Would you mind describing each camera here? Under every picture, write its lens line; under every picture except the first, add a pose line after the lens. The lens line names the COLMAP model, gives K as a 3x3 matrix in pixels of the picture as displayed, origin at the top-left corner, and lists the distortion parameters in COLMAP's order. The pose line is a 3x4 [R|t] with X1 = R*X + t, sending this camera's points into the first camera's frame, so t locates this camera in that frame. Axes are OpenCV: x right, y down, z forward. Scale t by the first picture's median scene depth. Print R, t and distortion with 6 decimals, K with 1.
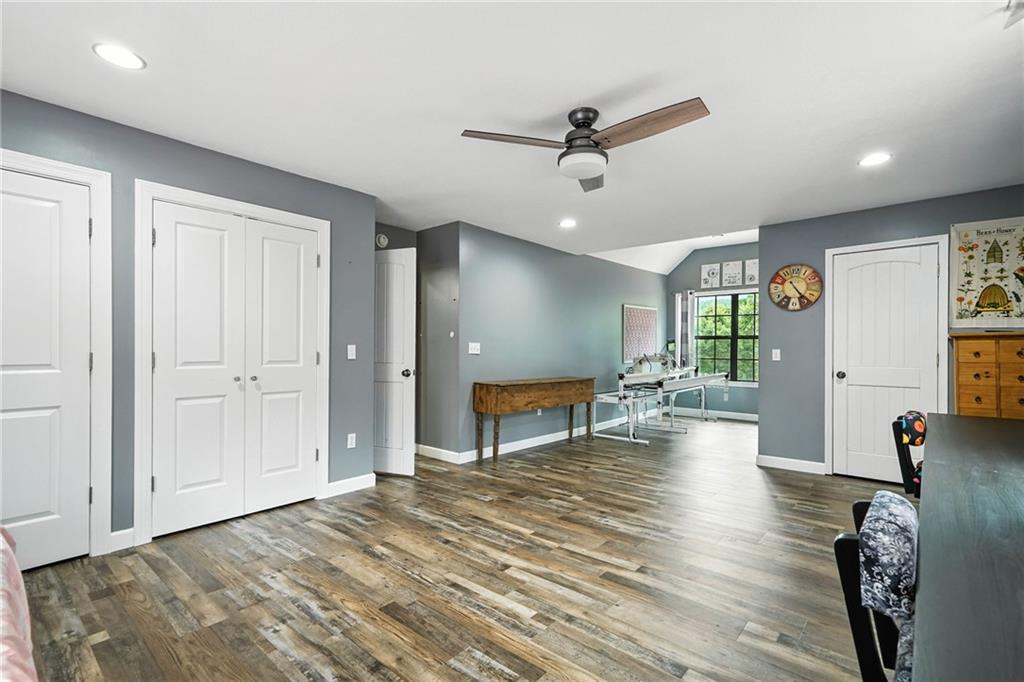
lens RADIAL K [[479.5, 0, 507.2], [0, 479.5, 342.7], [0, 0, 1]] dist [0.001160, -0.000019]
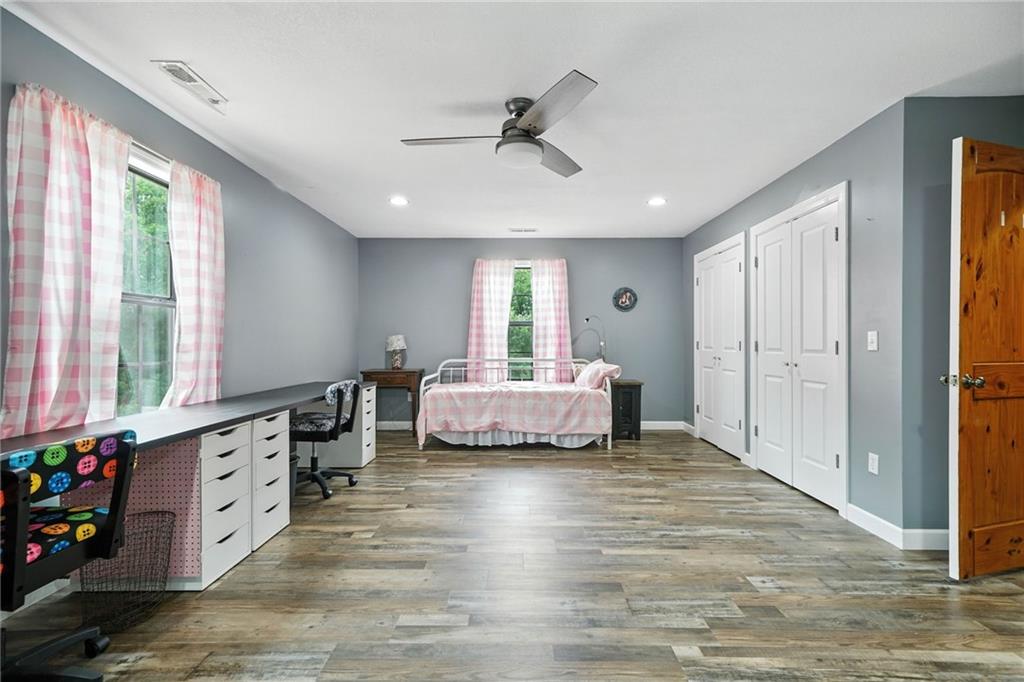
lens RADIAL K [[479.5, 0, 512.1], [0, 479.5, 342.8], [0, 0, 1]] dist [0.001160, -0.000019]
pose [[-0.776731, -0.005264, -0.629810, 0.661217], [0.002509, 0.999931, -0.011451, 0.035559], [0.629827, -0.010474, -0.776665, 1.454715]]
